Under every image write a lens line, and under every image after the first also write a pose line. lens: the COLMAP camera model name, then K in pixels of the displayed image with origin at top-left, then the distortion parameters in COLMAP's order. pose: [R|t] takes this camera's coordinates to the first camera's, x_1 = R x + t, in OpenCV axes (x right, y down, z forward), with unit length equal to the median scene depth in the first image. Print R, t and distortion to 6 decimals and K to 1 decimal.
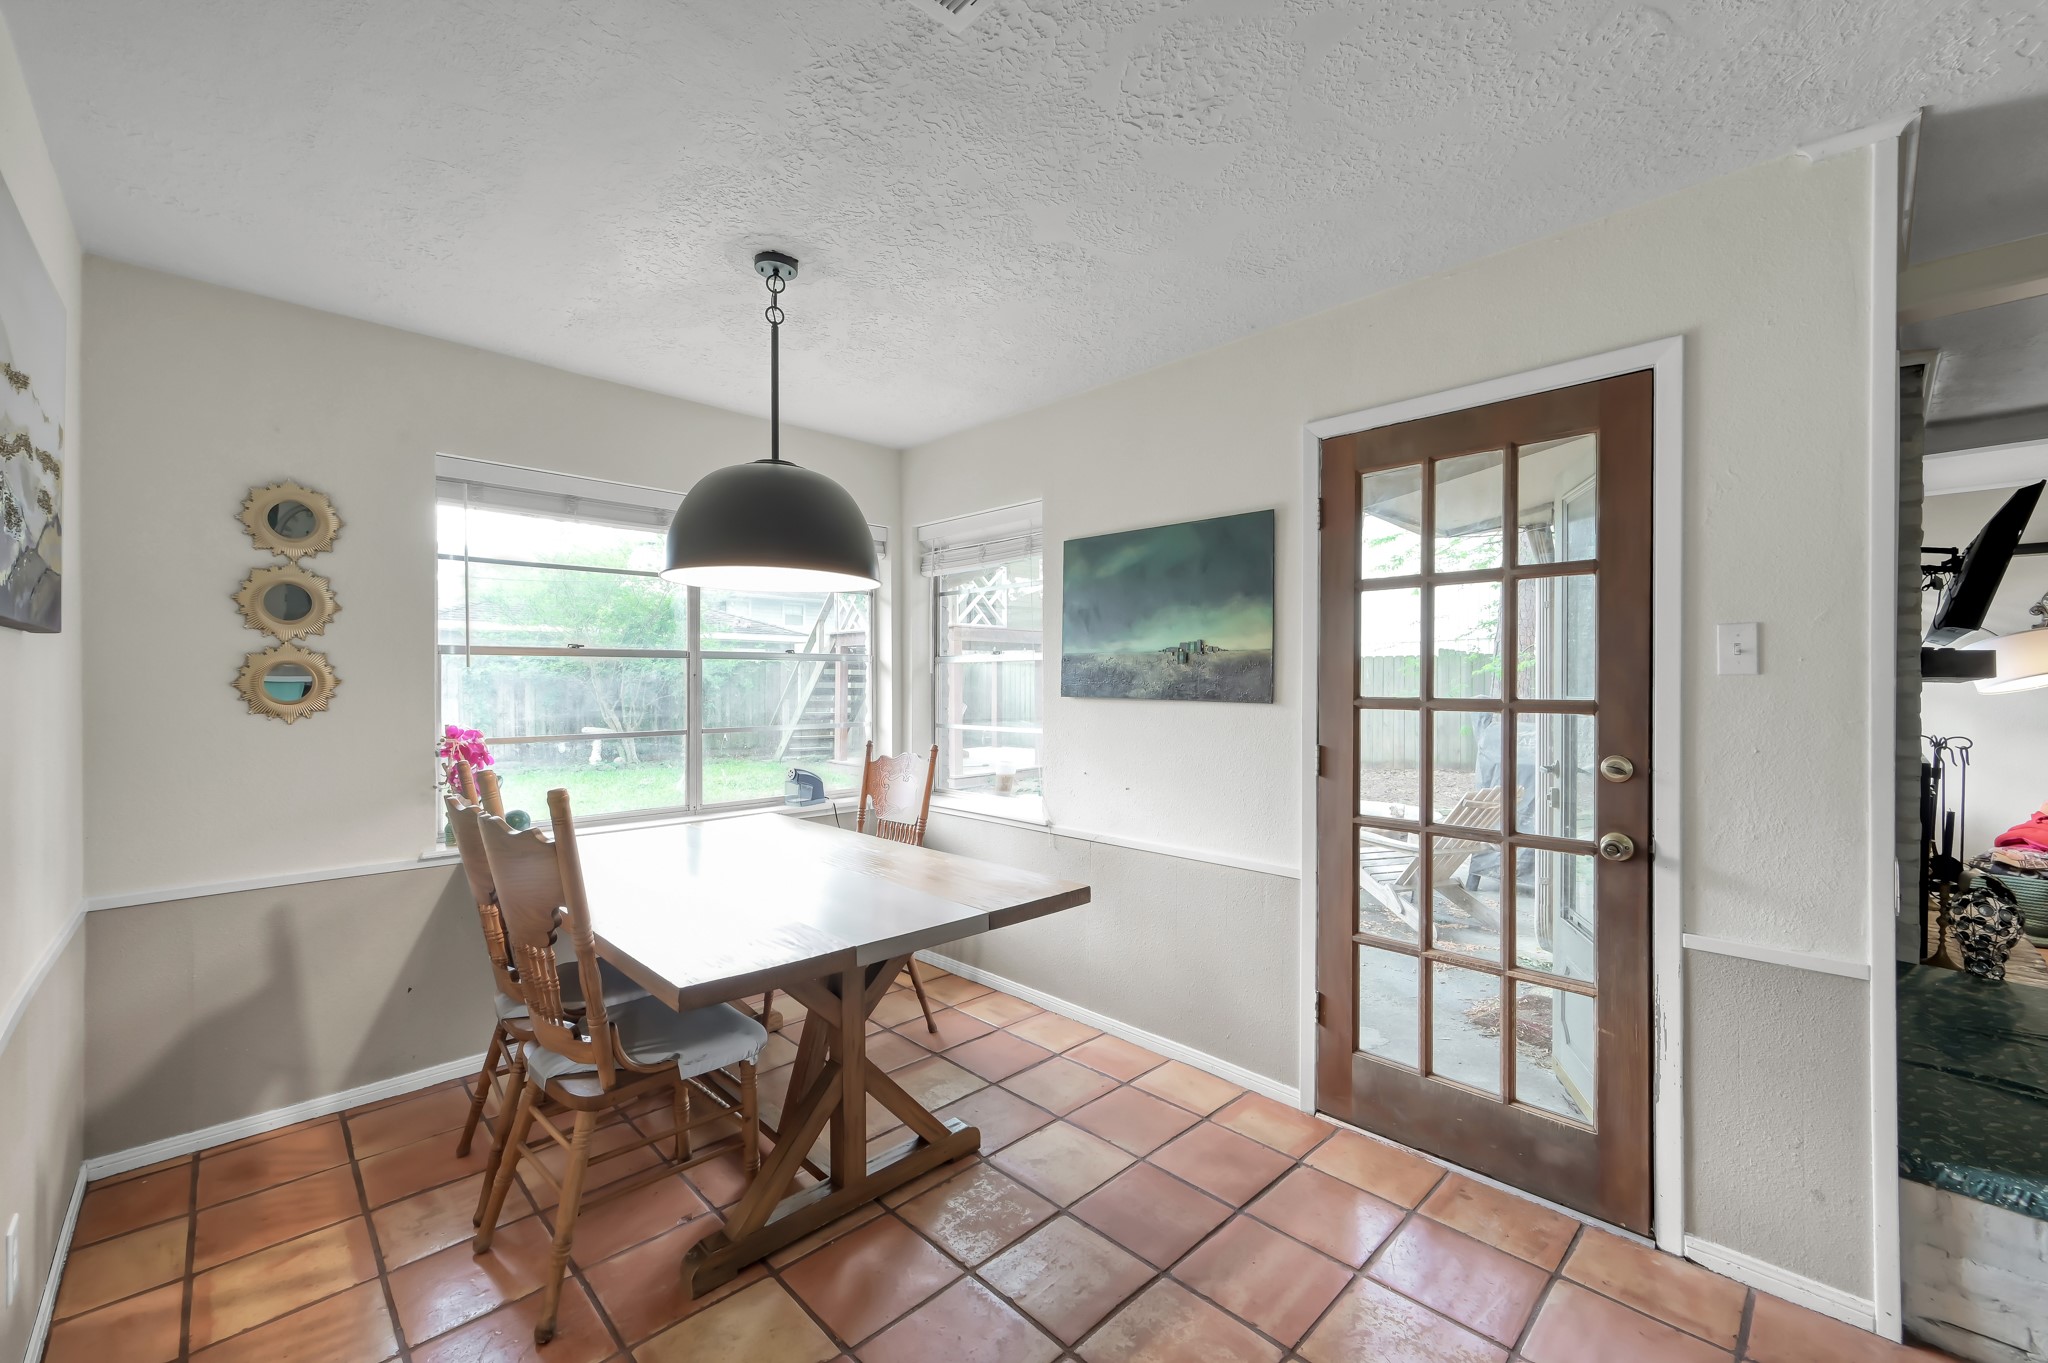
lens RADIAL K [[813.9, 0, 1004.7], [0, 813.9, 690.8], [0, 0, 1]] dist [0.000435, -0.000053]
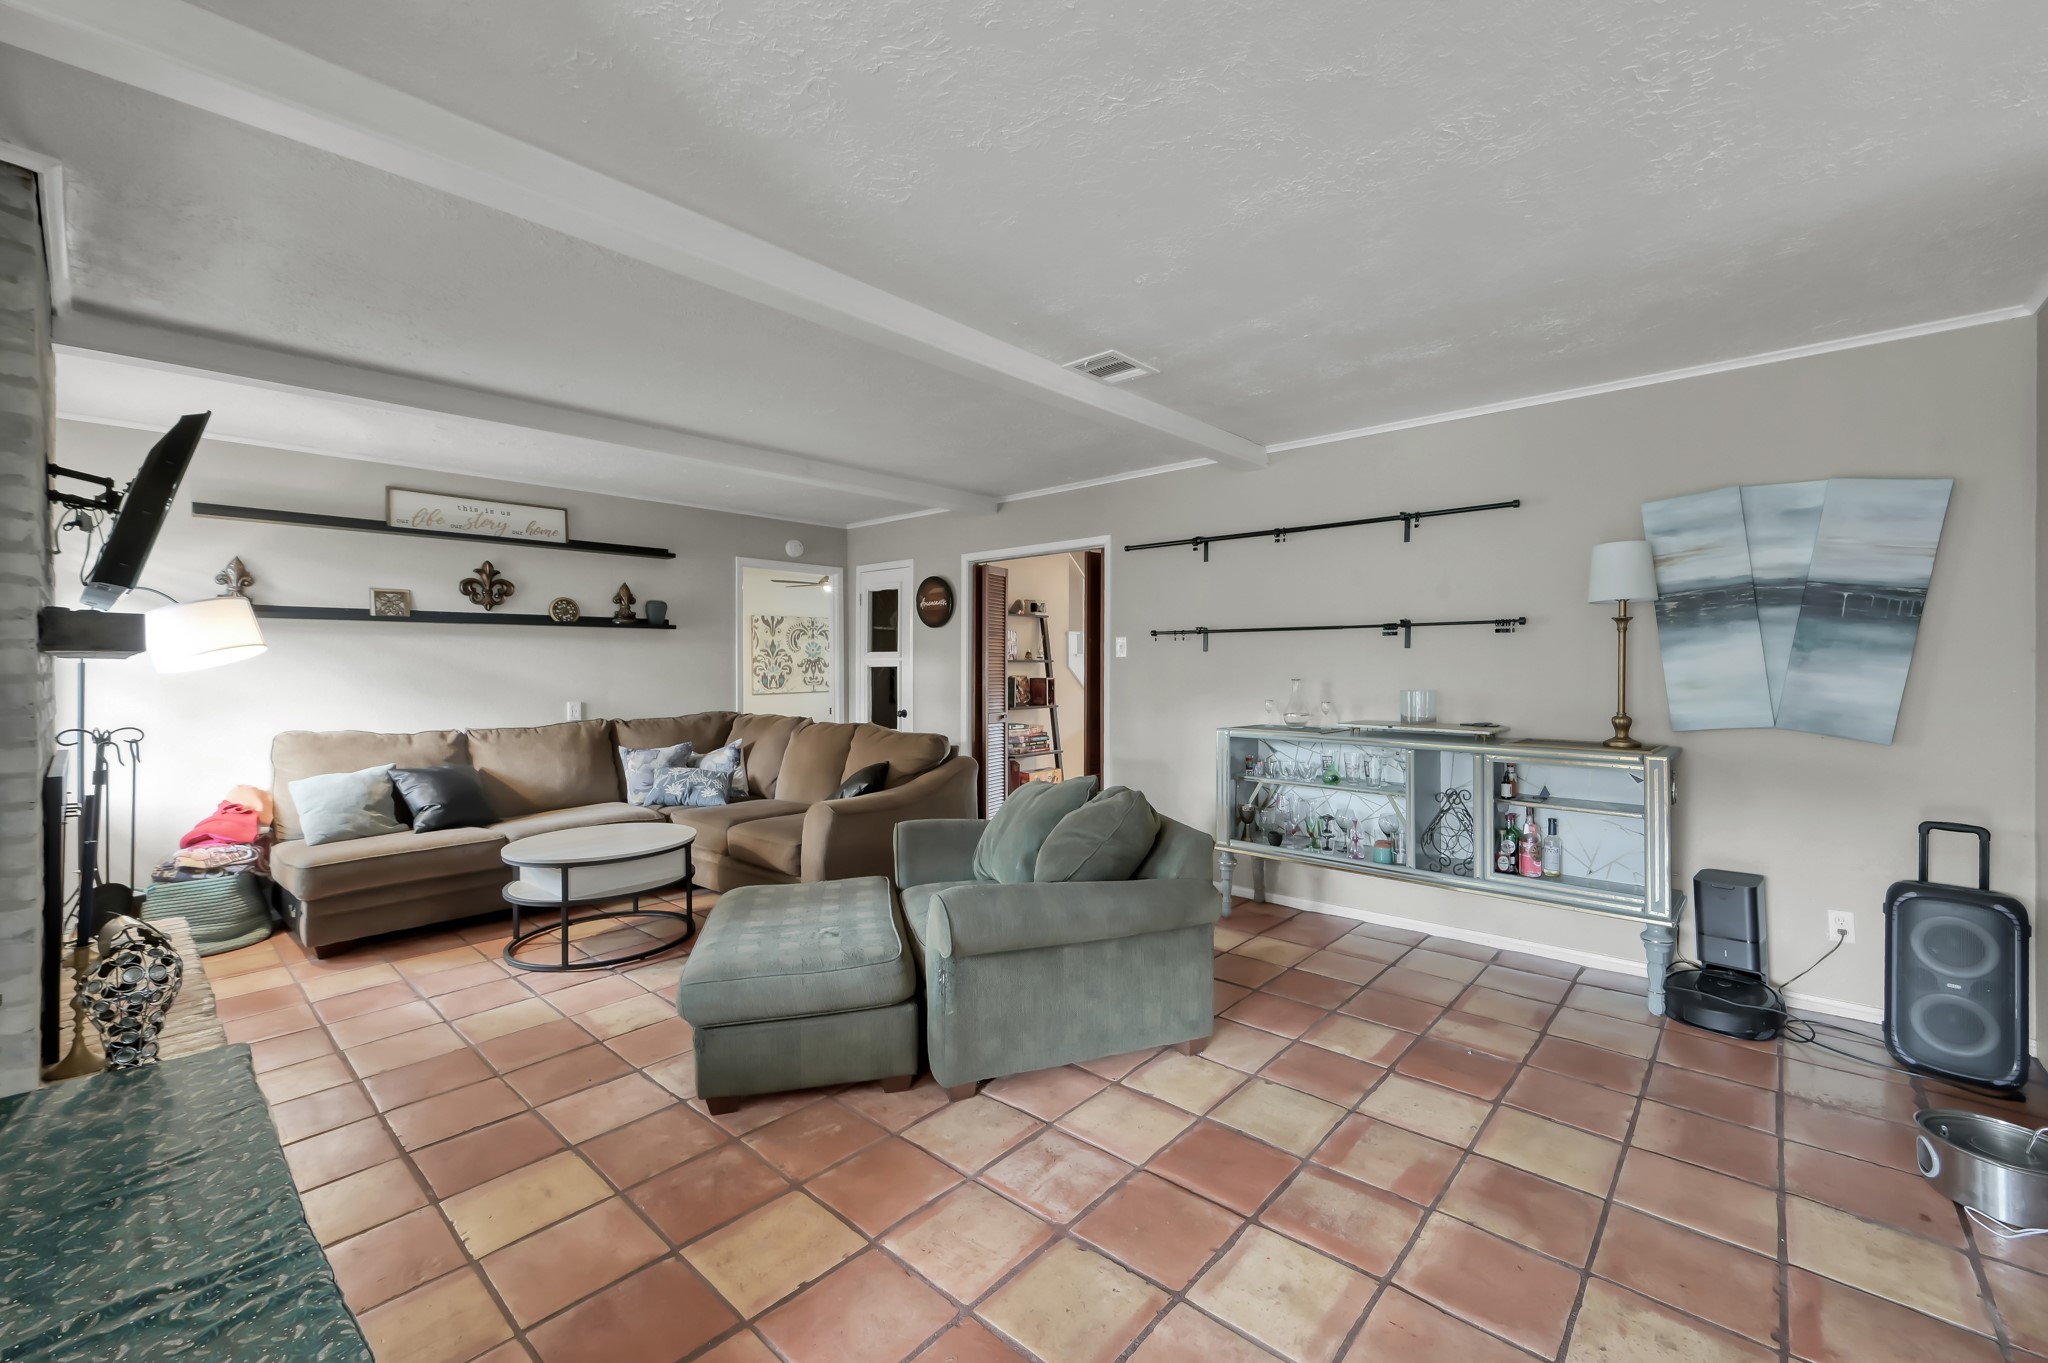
lens RADIAL K [[853.9, 0, 1056.5], [0, 853.9, 660.8], [0, 0, 1]] dist [0.001819, -0.000653]
pose [[-0.086061, 0.000004, 0.996290, 0.310444], [0.004936, 0.999988, 0.000423, -0.004236], [-0.996278, 0.004955, -0.086060, 0.202637]]
